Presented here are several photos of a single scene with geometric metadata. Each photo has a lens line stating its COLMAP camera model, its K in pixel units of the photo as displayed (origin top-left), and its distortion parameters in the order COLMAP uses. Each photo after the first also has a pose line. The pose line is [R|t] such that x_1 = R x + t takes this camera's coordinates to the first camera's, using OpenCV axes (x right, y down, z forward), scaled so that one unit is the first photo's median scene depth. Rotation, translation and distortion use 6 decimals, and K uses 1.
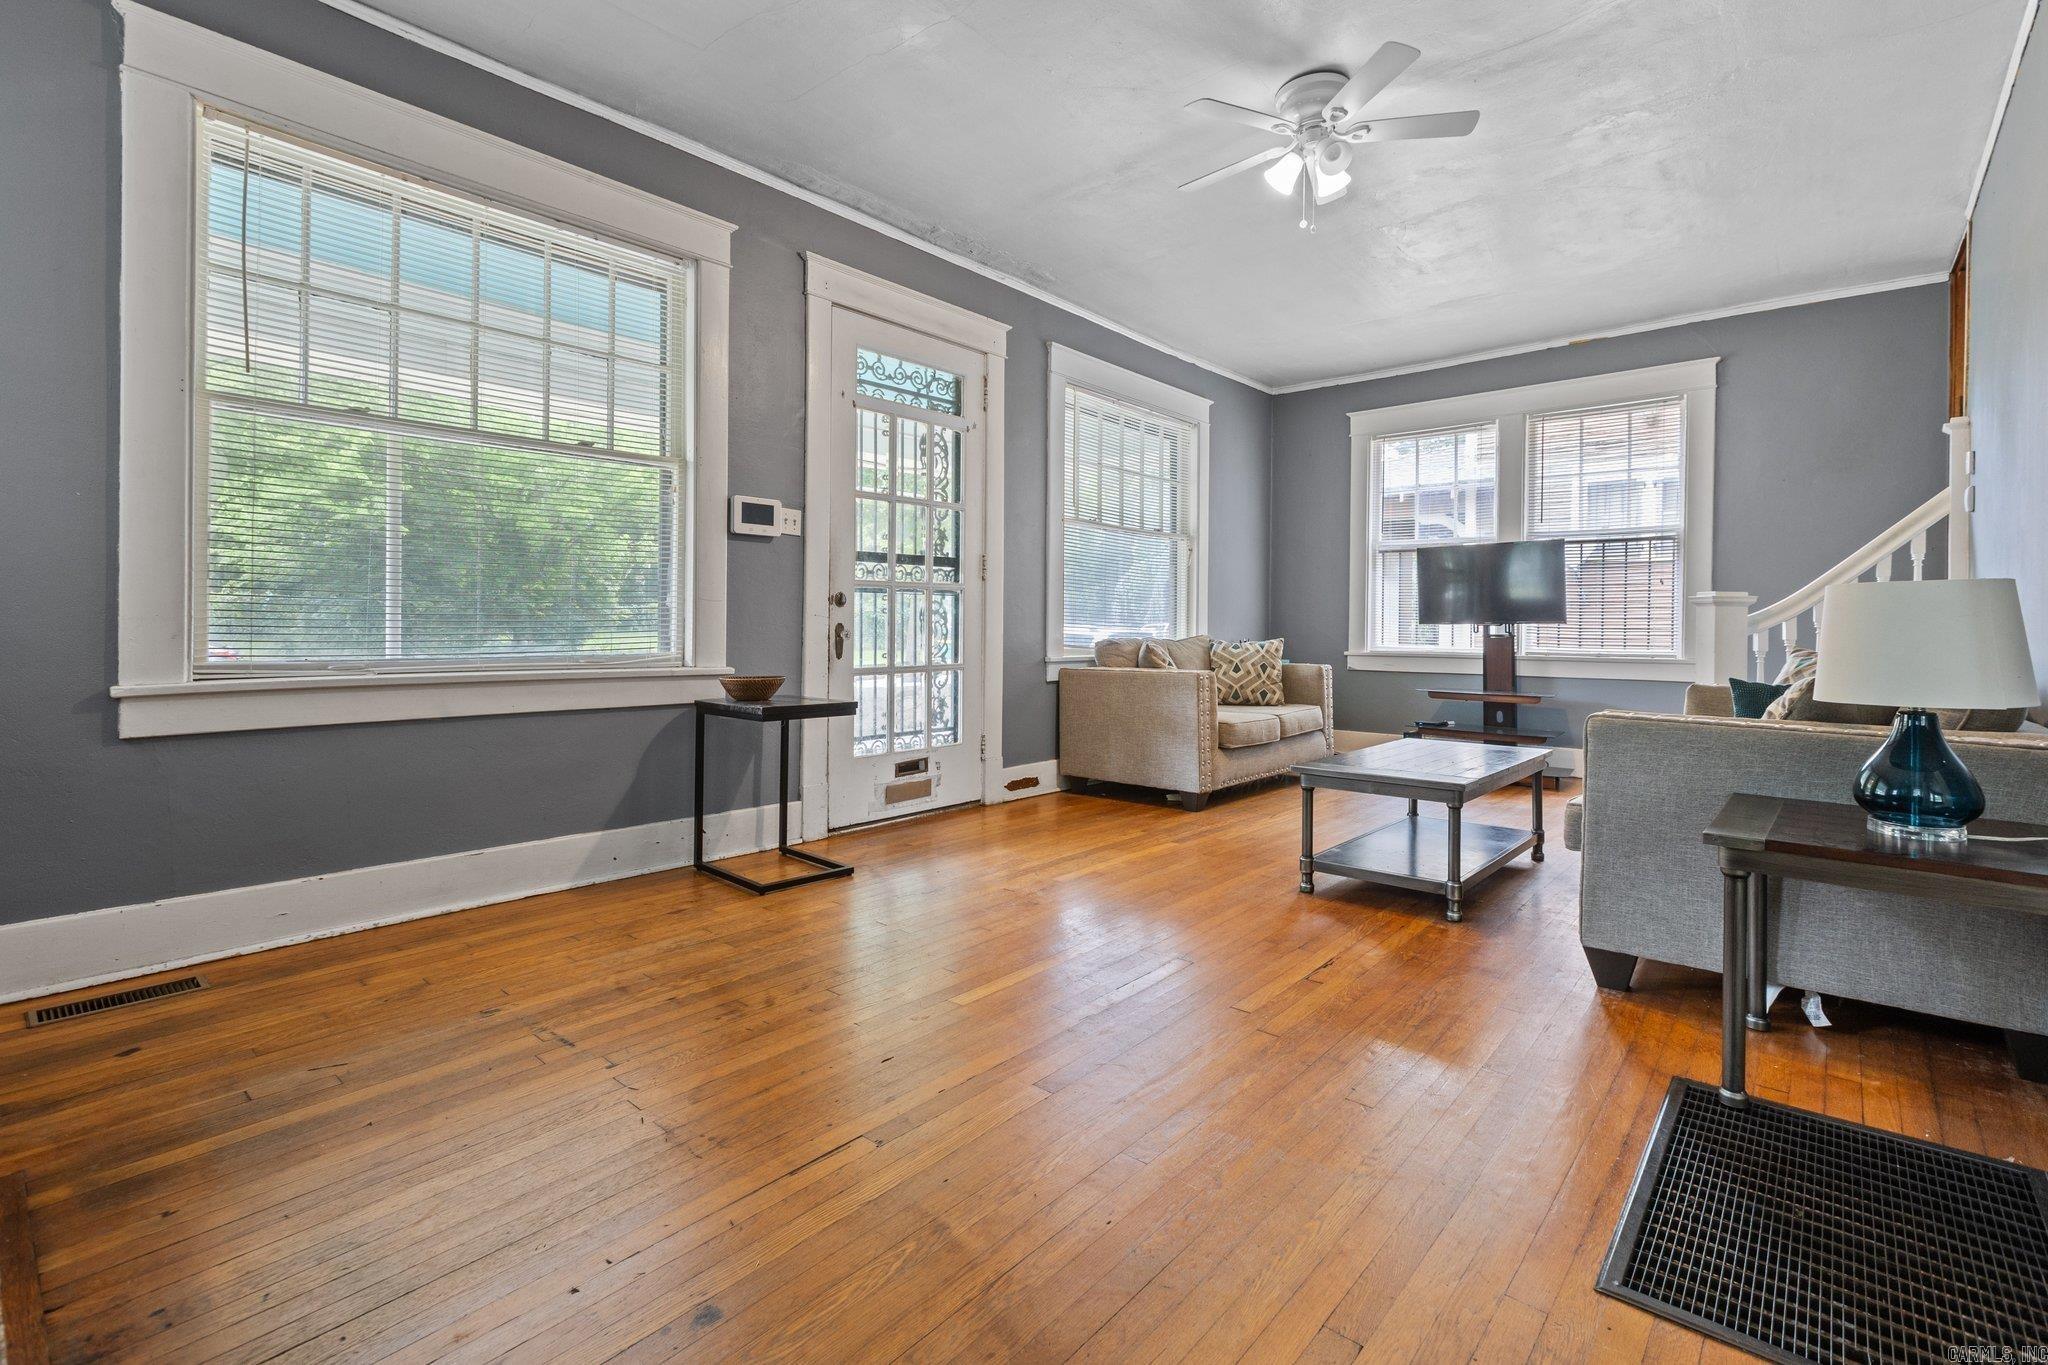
lens RADIAL K [[921.6, 0, 1008.6], [0, 921.6, 628.6], [0, 0, 1]] dist [0.006506, -0.000279]
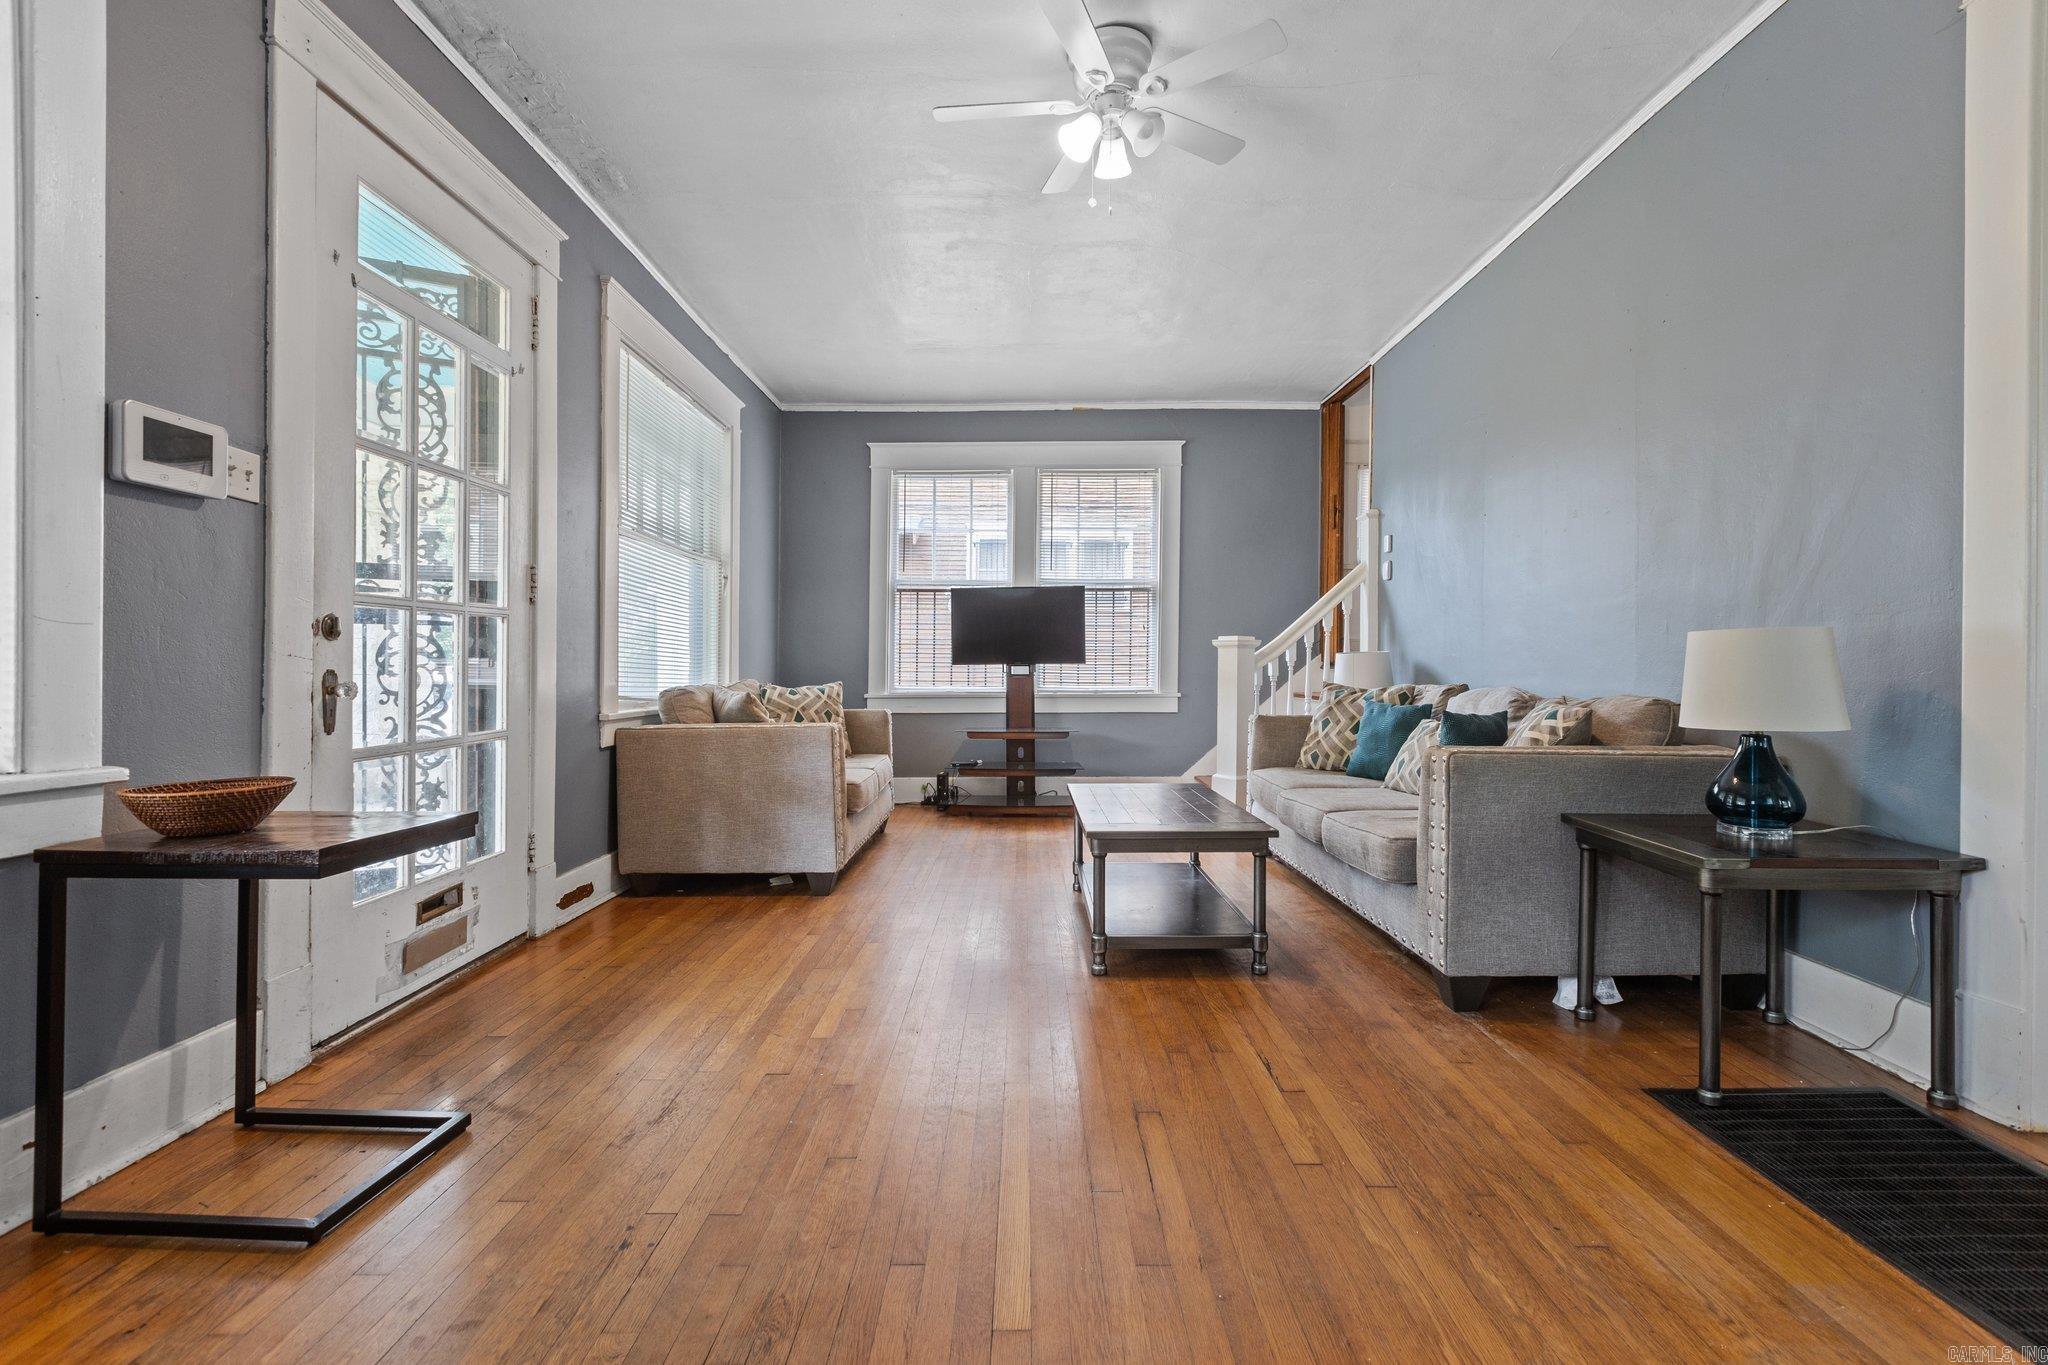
lens RADIAL K [[921.6, 0, 1011.9], [0, 921.6, 668.2], [0, 0, 1]] dist [0.006506, -0.000279]
pose [[0.752612, -0.008396, 0.658410, -0.220591], [0.009261, 0.999955, 0.002165, -0.003817], [-0.658399, 0.004469, 0.752656, 0.286056]]
